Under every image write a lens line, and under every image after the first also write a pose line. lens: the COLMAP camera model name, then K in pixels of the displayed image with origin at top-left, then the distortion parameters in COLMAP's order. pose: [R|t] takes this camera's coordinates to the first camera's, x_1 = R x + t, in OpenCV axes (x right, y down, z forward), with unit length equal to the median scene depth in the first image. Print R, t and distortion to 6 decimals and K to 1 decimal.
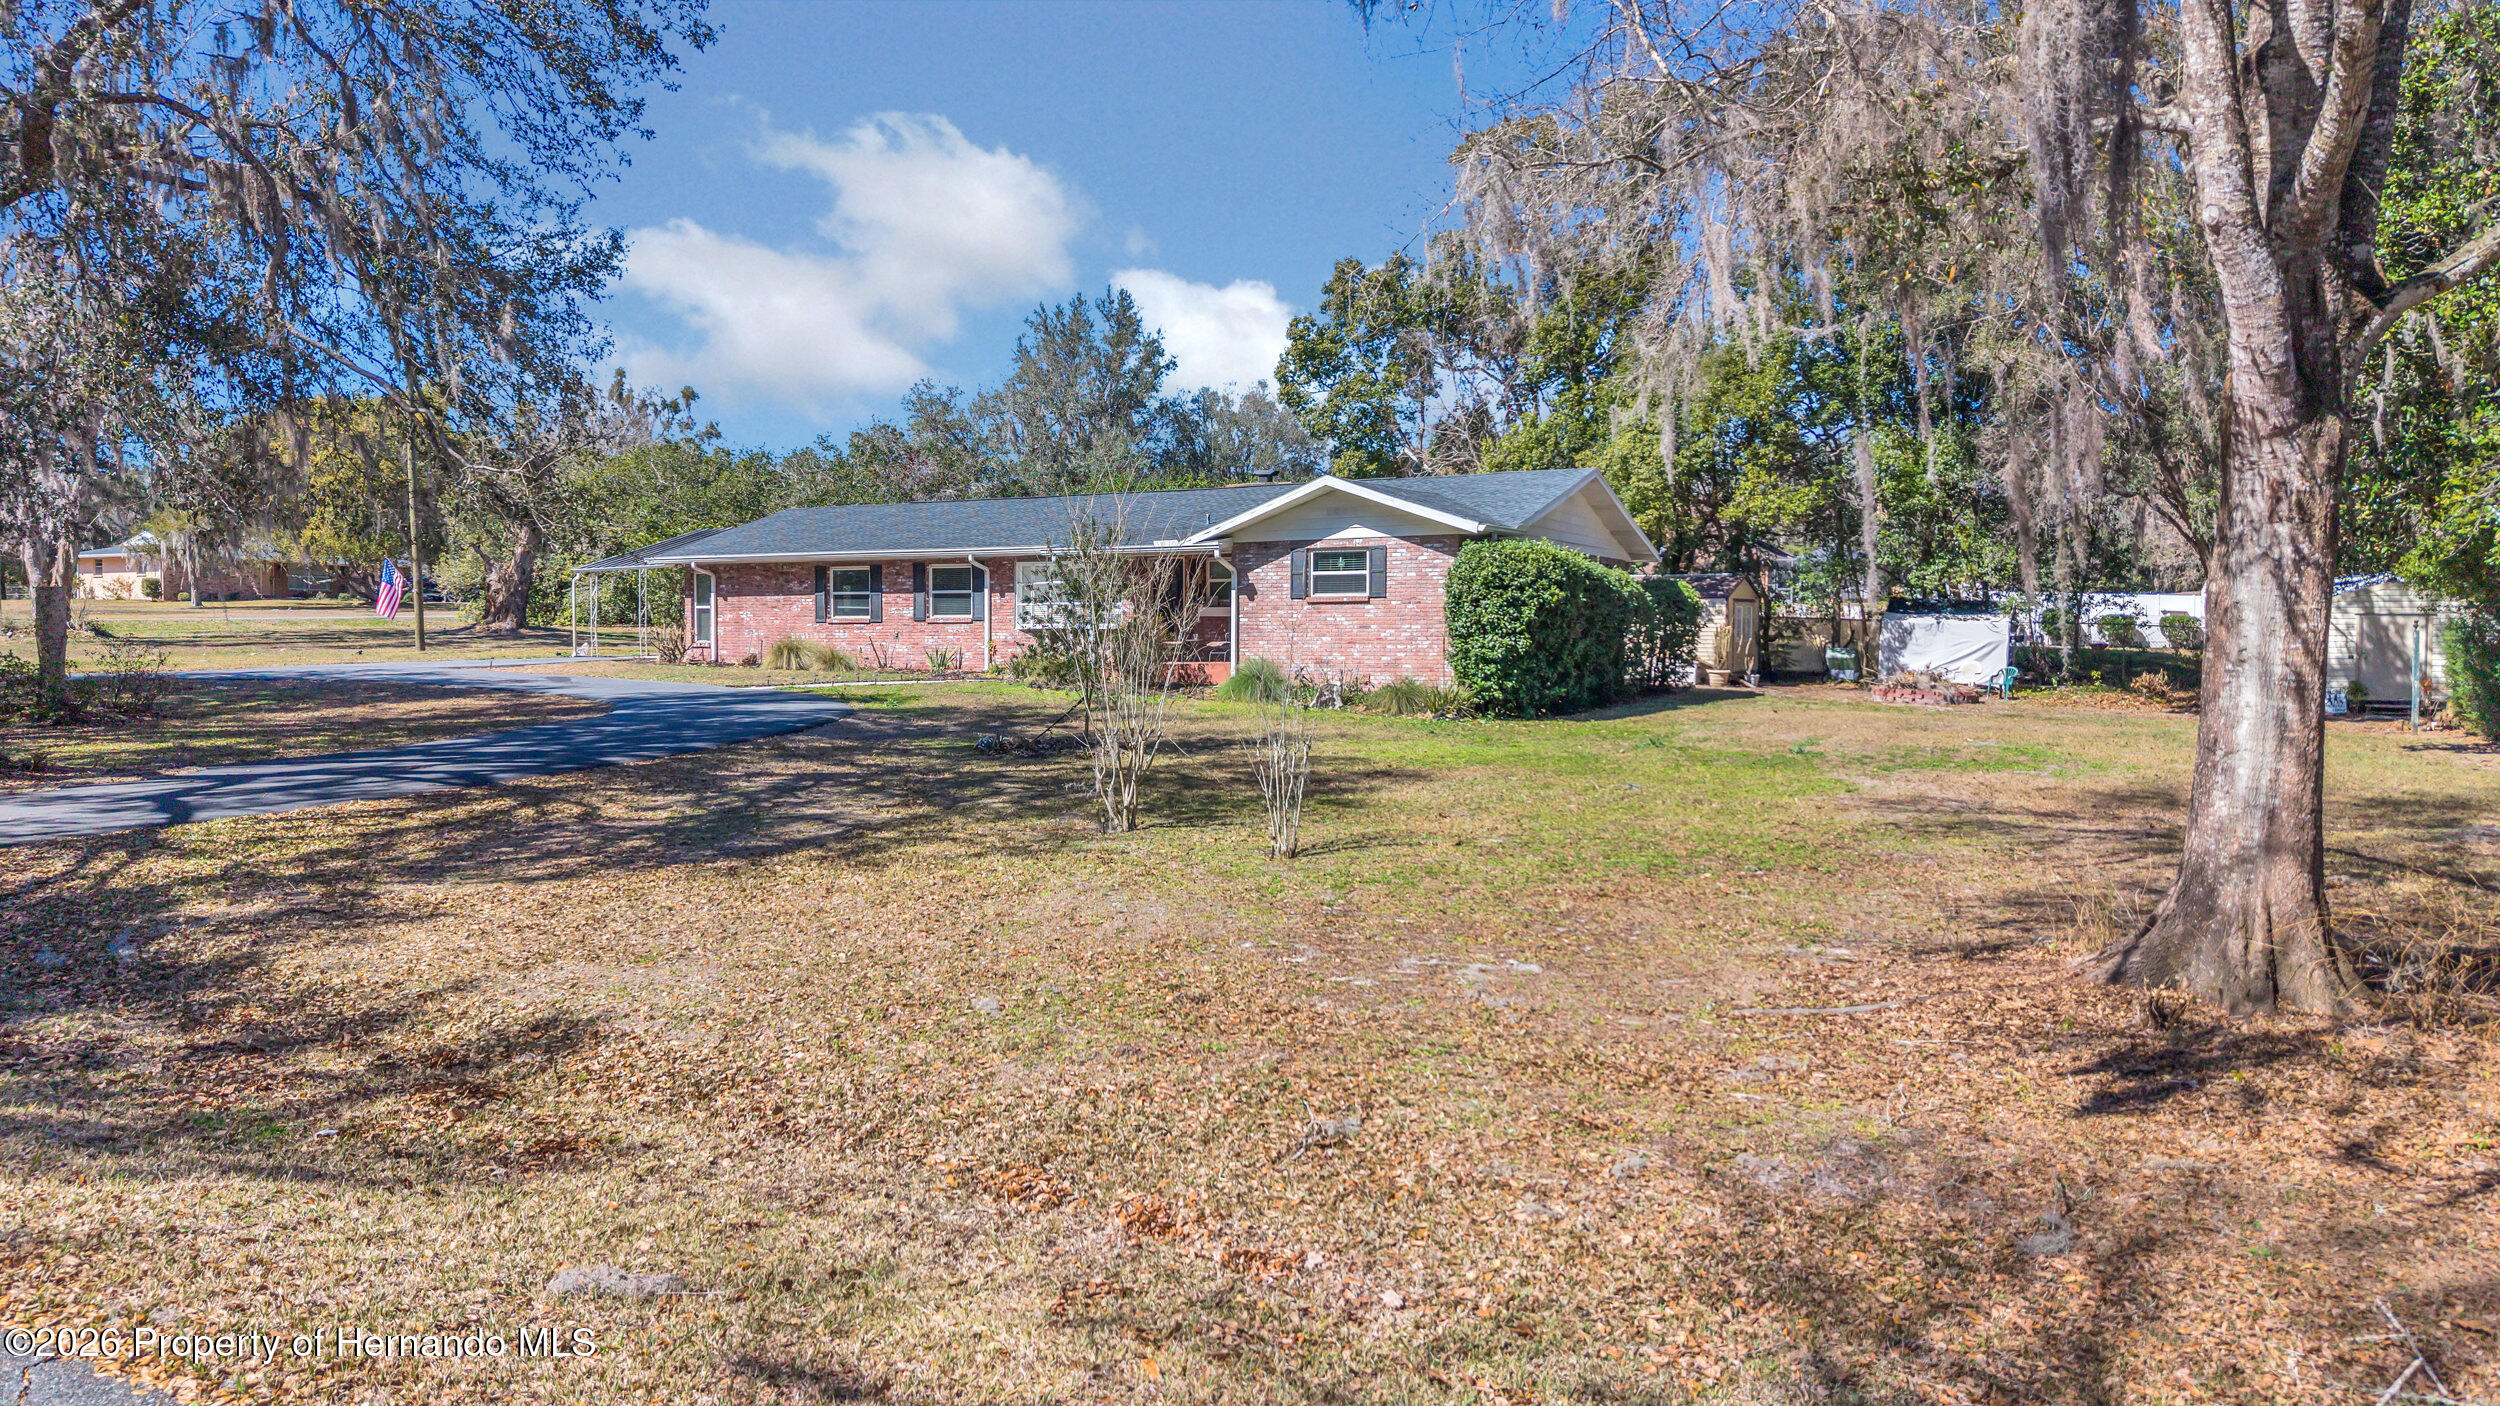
lens RADIAL K [[1703.5, 0, 1250.0], [0, 1703.5, 703.0], [0, 0, 1]] dist [0.196877, -0.355095]
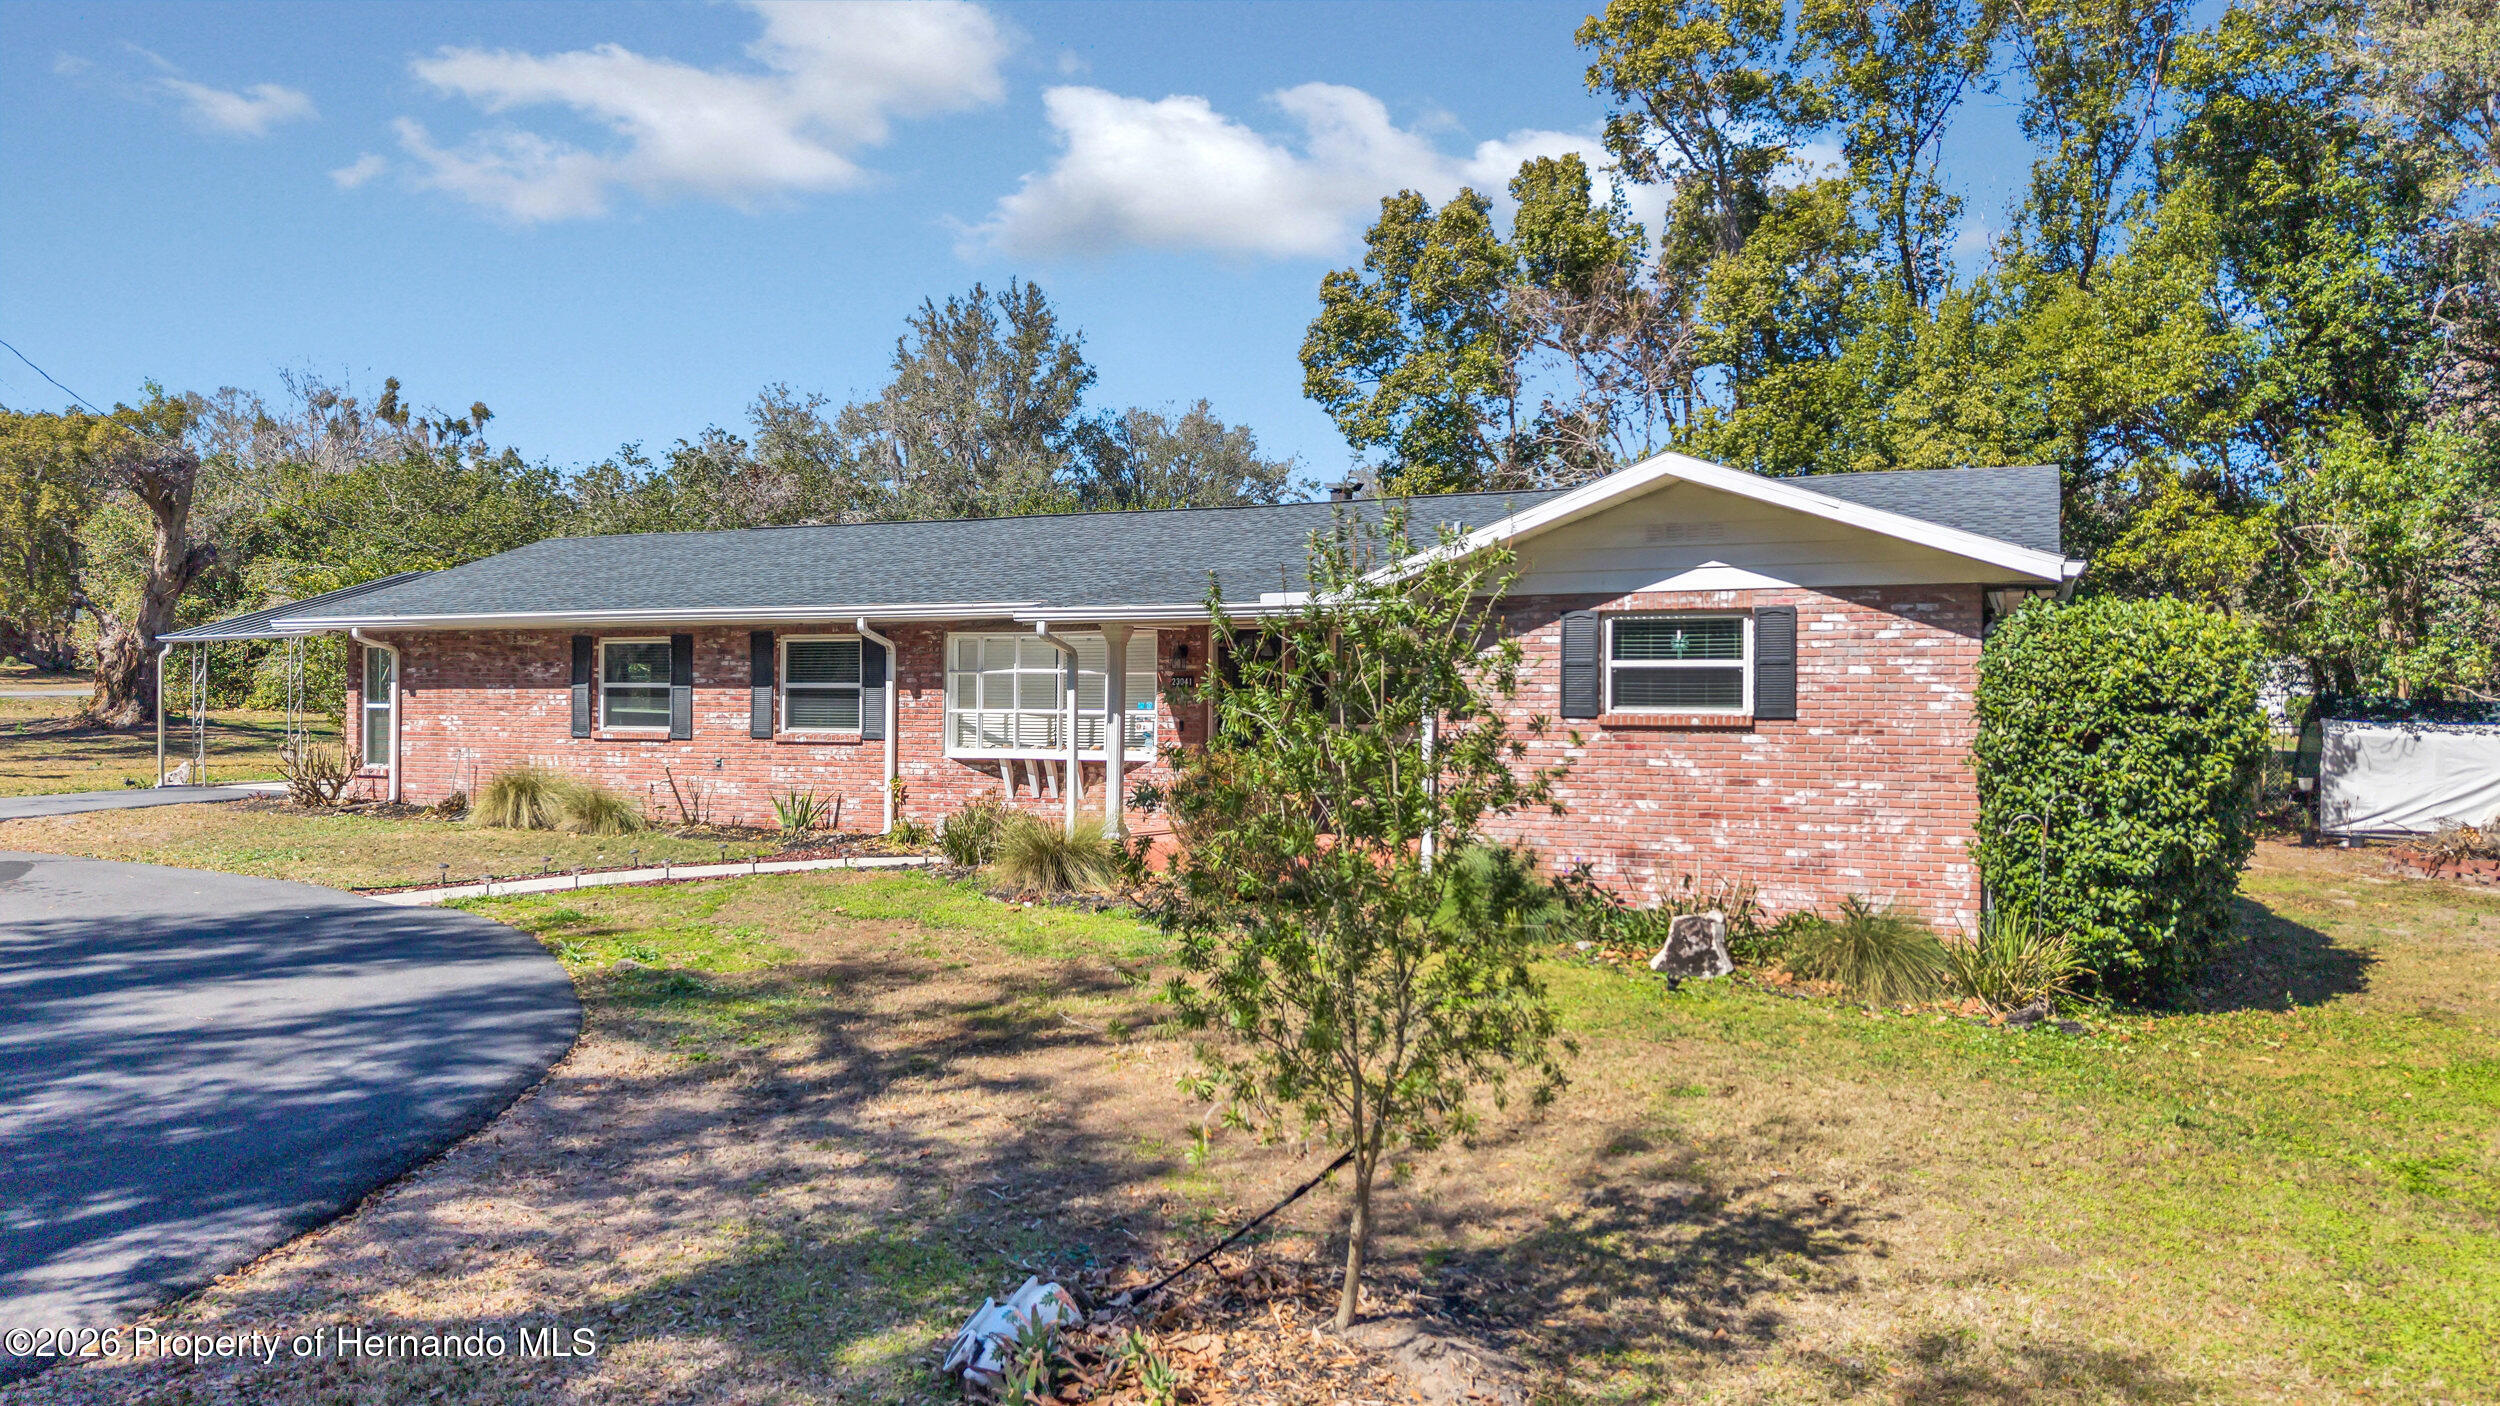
lens RADIAL K [[1709.3, 0, 1259.5], [0, 1709.3, 721.8], [0, 0, 1]] dist [0.071214, -0.077717]
pose [[0.996191, 0.001992, 0.087171, -0.083071], [-0.000024, 0.999745, -0.022572, -0.040817], [-0.087193, 0.022484, 0.995938, 0.444303]]
